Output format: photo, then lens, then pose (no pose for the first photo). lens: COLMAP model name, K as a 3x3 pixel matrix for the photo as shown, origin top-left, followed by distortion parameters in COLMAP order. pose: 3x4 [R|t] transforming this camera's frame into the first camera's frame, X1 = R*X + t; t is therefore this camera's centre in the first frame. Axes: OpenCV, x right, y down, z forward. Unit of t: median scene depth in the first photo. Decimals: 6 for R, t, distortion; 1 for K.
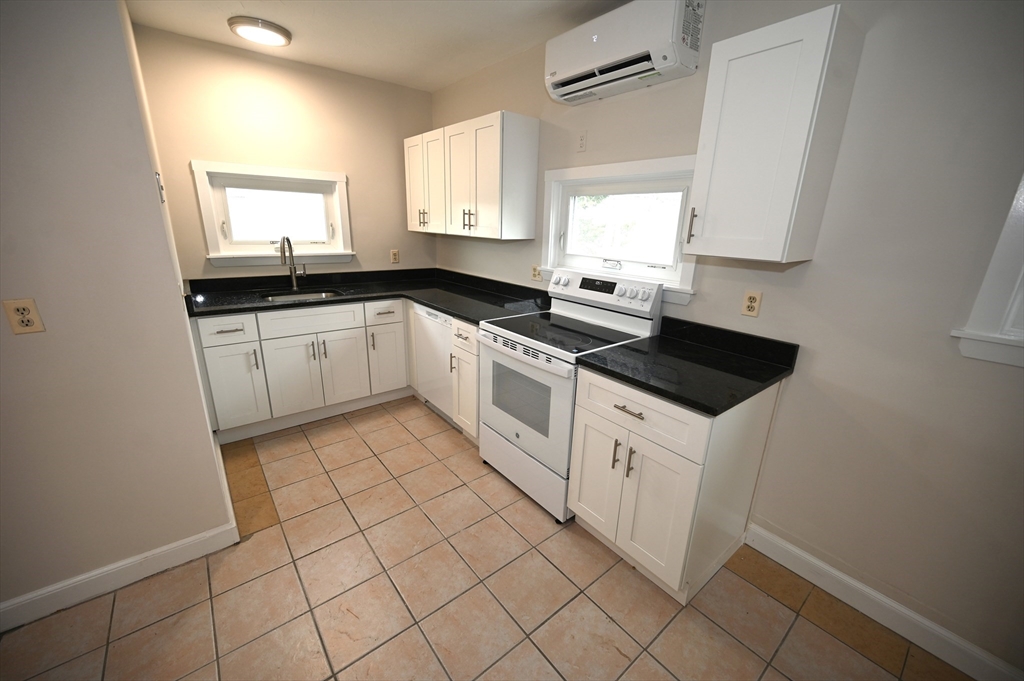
lens RADIAL K [[399.2, 0, 512.0], [0, 399.2, 340.5], [0, 0, 1]] dist [-0.001795, -0.000209]
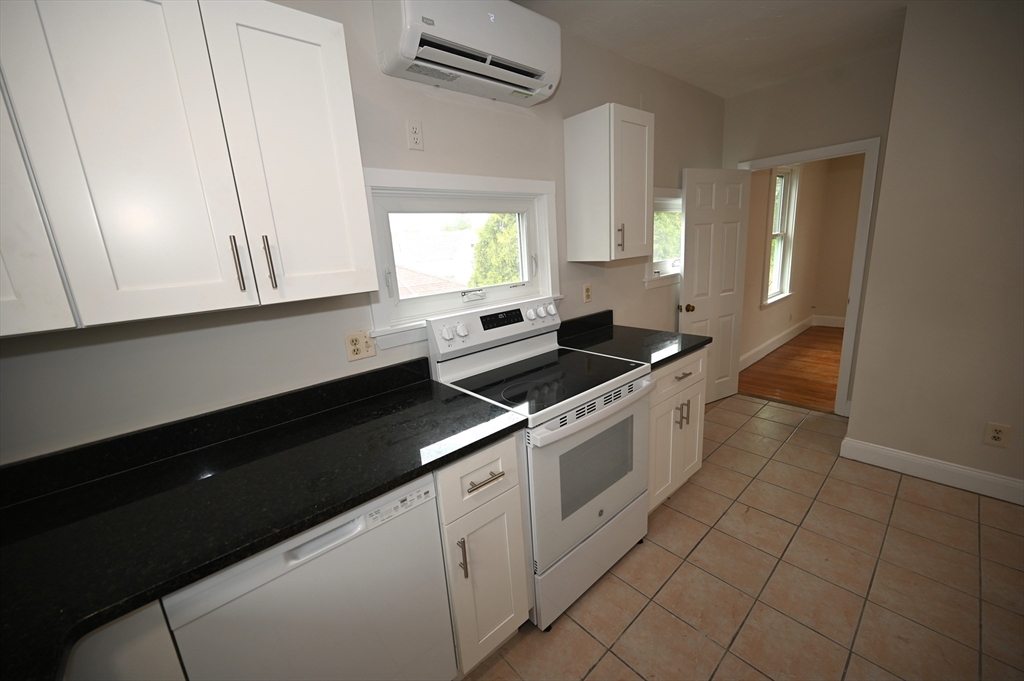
lens RADIAL K [[399.2, 0, 512.0], [0, 399.2, 340.5], [0, 0, 1]] dist [-0.001795, -0.000209]
pose [[-0.046845, -0.257145, 0.965237, -0.652793], [0.347472, 0.901756, 0.257097, -0.329163], [-0.936519, 0.347437, 0.047108, 1.032373]]
